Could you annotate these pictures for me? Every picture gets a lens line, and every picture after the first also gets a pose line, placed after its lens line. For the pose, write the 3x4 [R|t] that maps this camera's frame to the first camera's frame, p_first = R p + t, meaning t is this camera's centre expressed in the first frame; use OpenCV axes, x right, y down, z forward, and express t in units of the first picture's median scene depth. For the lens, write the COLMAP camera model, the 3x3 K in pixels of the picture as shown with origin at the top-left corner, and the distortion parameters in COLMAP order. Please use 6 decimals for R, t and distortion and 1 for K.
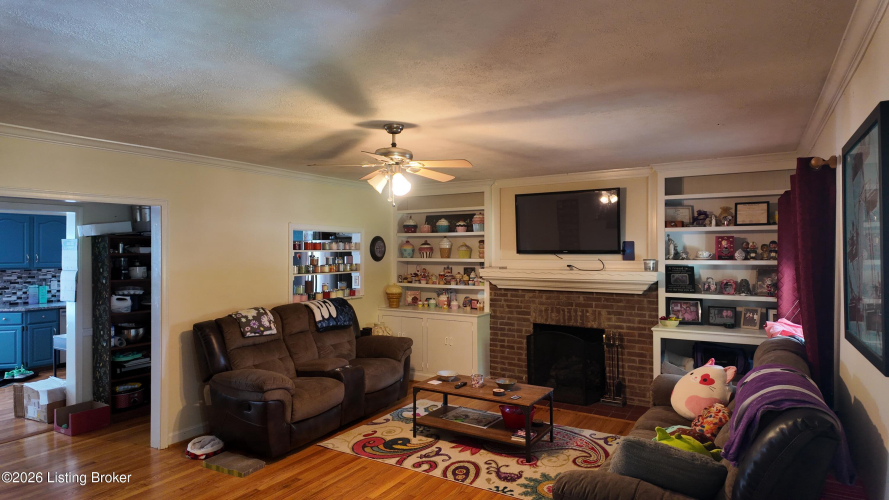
lens RADIAL K [[512.4, 0, 444.5], [0, 512.4, 250.0], [0, 0, 1]] dist [0.029445, 0.000013]
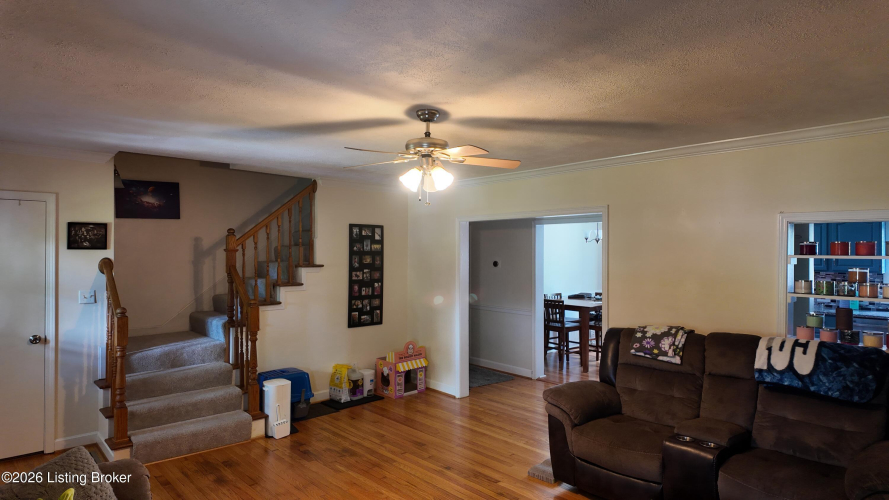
lens RADIAL K [[512.4, 0, 444.5], [0, 512.4, 250.0], [0, 0, 1]] dist [0.029445, 0.000013]
pose [[-0.266317, 0.004502, -0.963875, 0.513636], [0.000065, 0.999989, 0.004652, -0.010608], [0.963886, 0.001176, -0.266314, 0.889637]]
